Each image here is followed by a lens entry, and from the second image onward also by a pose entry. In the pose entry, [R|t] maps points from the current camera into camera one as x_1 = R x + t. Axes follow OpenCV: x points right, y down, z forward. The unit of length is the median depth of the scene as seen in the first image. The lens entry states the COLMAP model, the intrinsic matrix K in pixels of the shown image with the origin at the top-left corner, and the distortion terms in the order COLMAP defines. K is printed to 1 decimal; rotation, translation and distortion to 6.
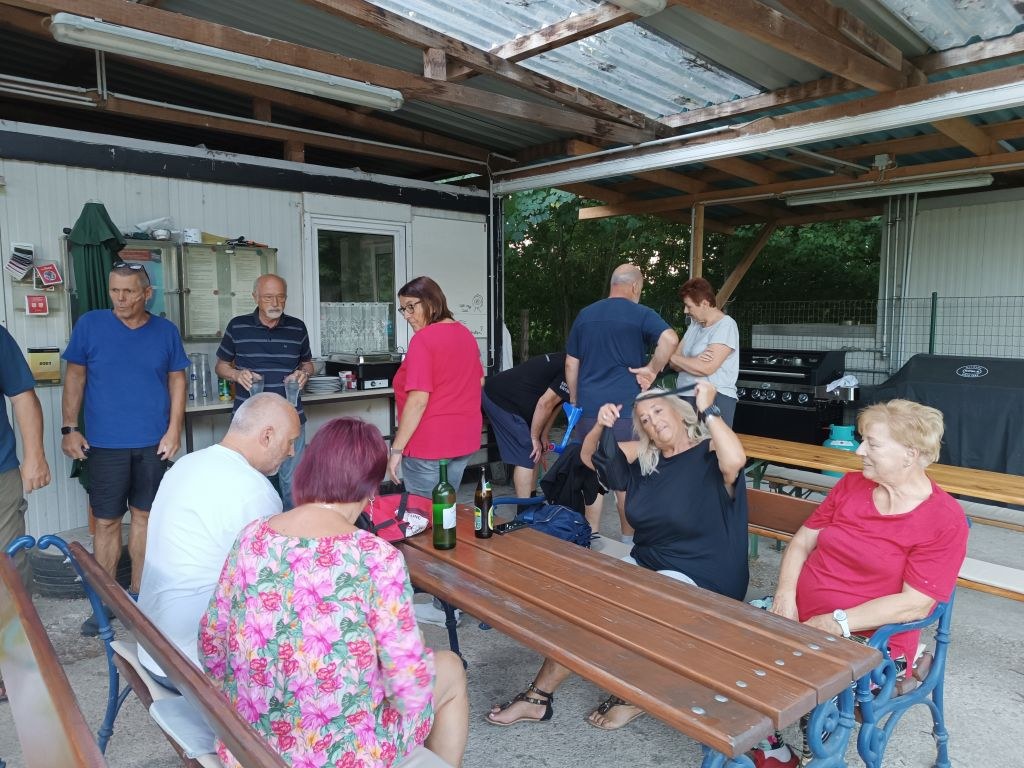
lens RADIAL K [[725.2, 0, 495.4], [0, 725.2, 386.0], [0, 0, 1]] dist [0.022750, -0.015056]
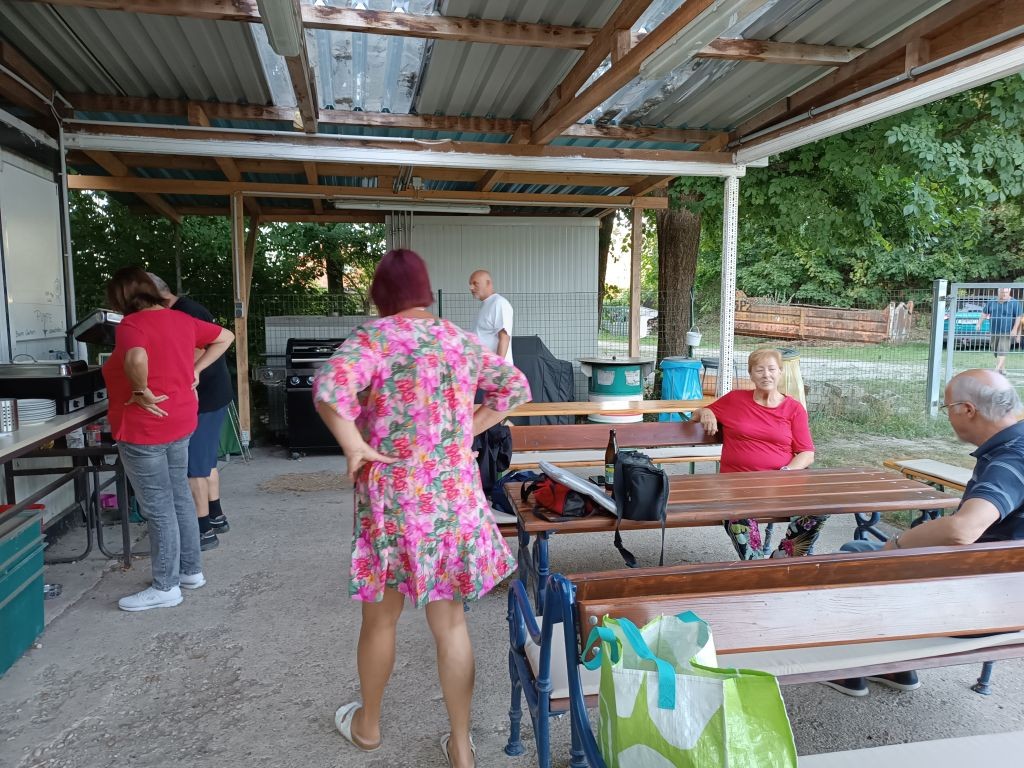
lens RADIAL K [[725.2, 0, 506.0], [0, 725.2, 390.5], [0, 0, 1]] dist [0.022750, -0.015056]
pose [[0.505939, -0.100474, 0.856697, -0.655136], [0.088540, 0.993996, 0.064288, -0.026022], [-0.858013, 0.043326, 0.511798, 0.321714]]
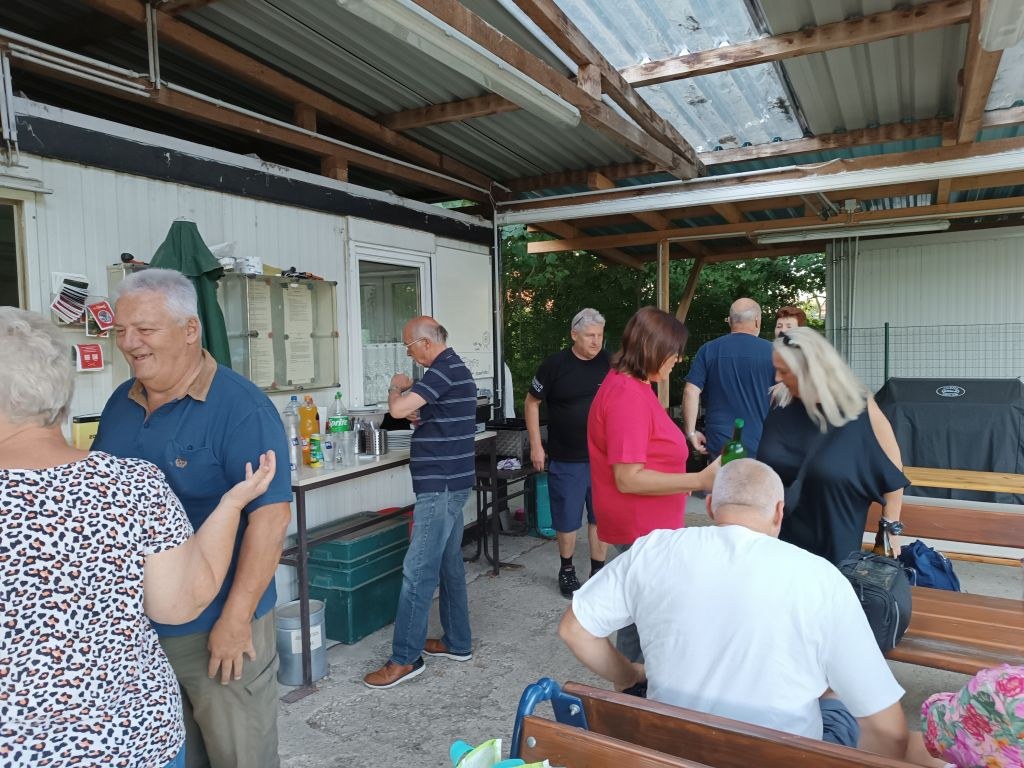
lens RADIAL K [[725.2, 0, 504.9], [0, 725.2, 392.9], [0, 0, 1]] dist [0.022750, -0.015056]
pose [[0.948117, -0.044144, 0.314841, -0.435577], [0.055551, 0.998081, -0.027346, -0.029413], [-0.313030, 0.043417, 0.948750, 0.162556]]
